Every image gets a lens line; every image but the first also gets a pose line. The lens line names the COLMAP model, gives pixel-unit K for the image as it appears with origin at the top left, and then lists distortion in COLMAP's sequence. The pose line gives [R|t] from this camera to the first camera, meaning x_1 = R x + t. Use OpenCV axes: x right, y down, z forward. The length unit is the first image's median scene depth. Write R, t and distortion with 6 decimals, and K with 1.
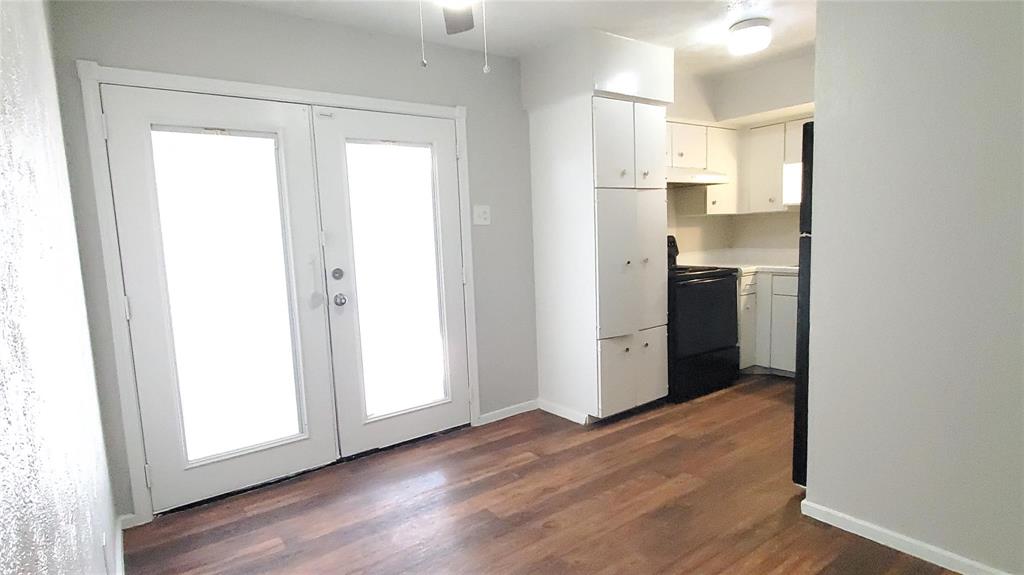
lens RADIAL K [[533.8, 0, 512.8], [0, 533.8, 292.9], [0, 0, 1]] dist [0.005590, -0.007680]
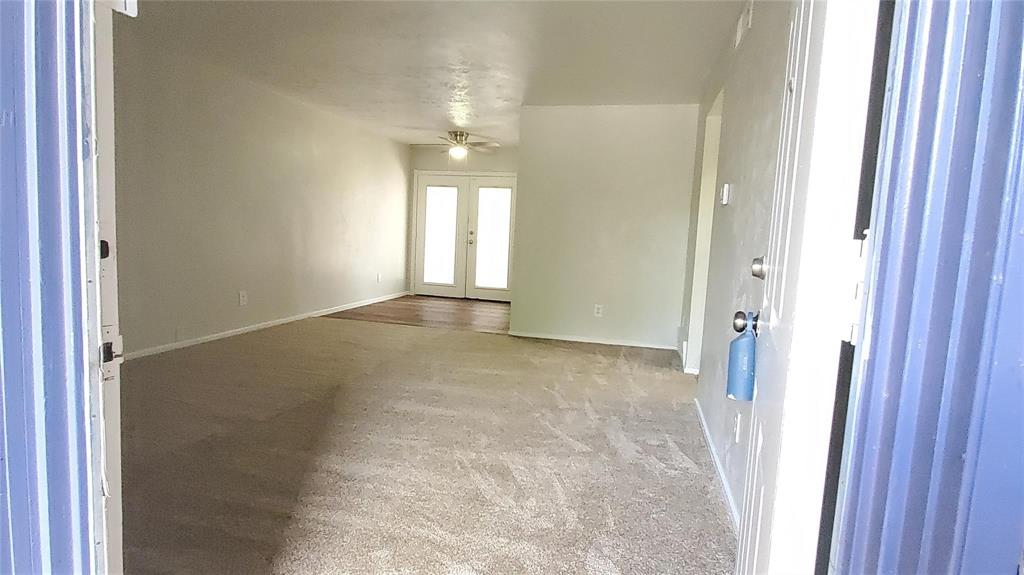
lens RADIAL K [[533.8, 0, 512.6], [0, 533.8, 291.4], [0, 0, 1]] dist [0.005590, -0.007680]
pose [[0.636965, 0.154397, -0.755273, 1.896016], [-0.166973, 0.984112, 0.060359, 0.060422], [0.752593, 0.087663, 0.652625, -0.650289]]
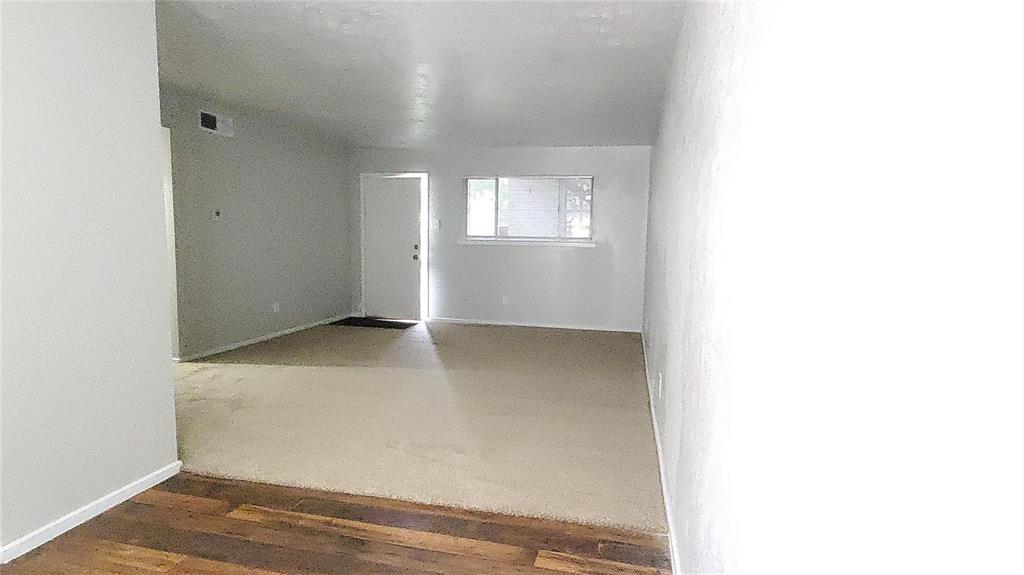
lens RADIAL K [[533.8, 0, 517.5], [0, 533.8, 289.6], [0, 0, 1]] dist [0.005590, -0.007680]
pose [[-0.670325, -0.047606, 0.740539, -0.430549], [0.091118, 0.985108, 0.145807, -0.042626], [-0.736453, 0.165215, -0.656004, 0.642319]]
